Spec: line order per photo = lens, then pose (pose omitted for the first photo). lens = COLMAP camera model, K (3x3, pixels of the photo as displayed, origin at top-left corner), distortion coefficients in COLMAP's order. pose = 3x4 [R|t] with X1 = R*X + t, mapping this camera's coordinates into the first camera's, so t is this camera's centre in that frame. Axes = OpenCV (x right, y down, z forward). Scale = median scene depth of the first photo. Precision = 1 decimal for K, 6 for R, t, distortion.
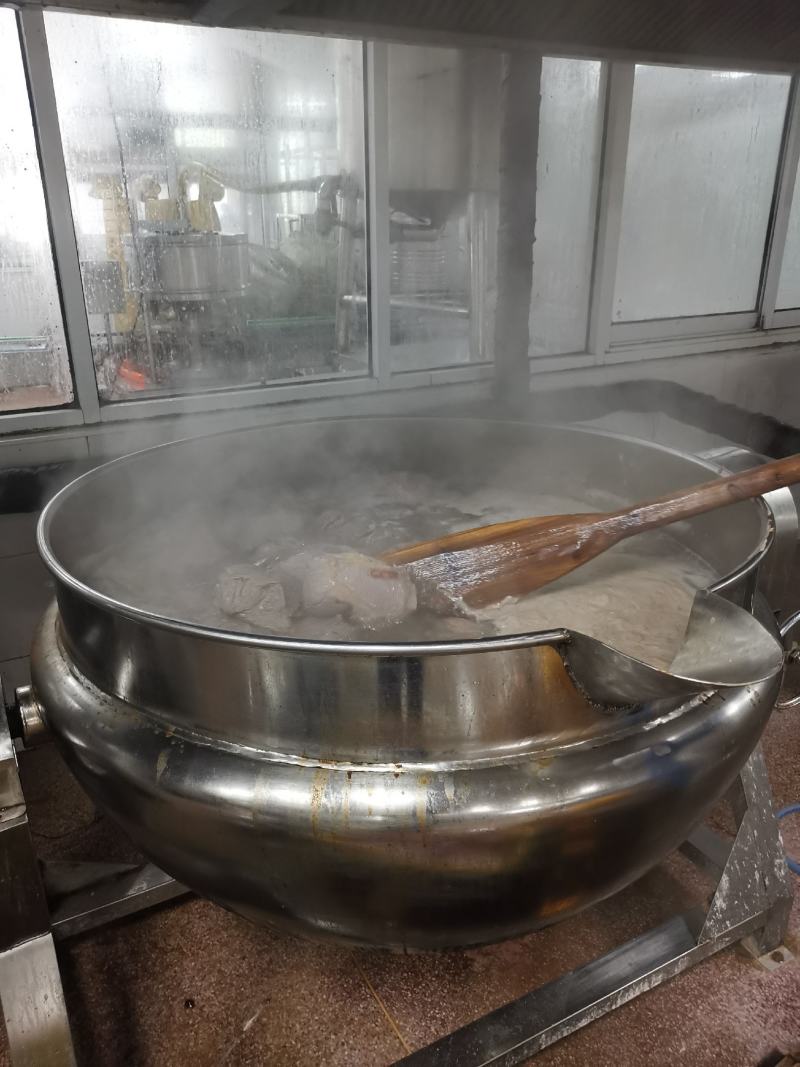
lens RADIAL K [[828.6, 0, 400.0], [0, 828.6, 533.5], [0, 0, 1]] dist [0.032238, 0.000776]
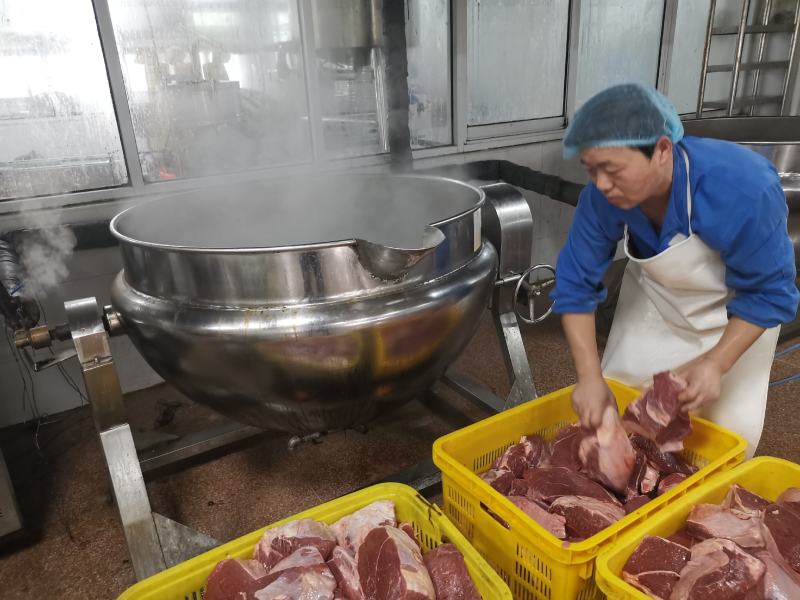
lens RADIAL K [[621.2, 0, 400.0], [0, 621.2, 300.0], [0, 0, 1]] dist [0.032238, 0.000776]
pose [[0.998160, -0.053794, 0.027978, 0.077219], [0.054060, 0.998499, -0.008845, 0.088052], [-0.027460, 0.010342, 0.999569, -0.196759]]
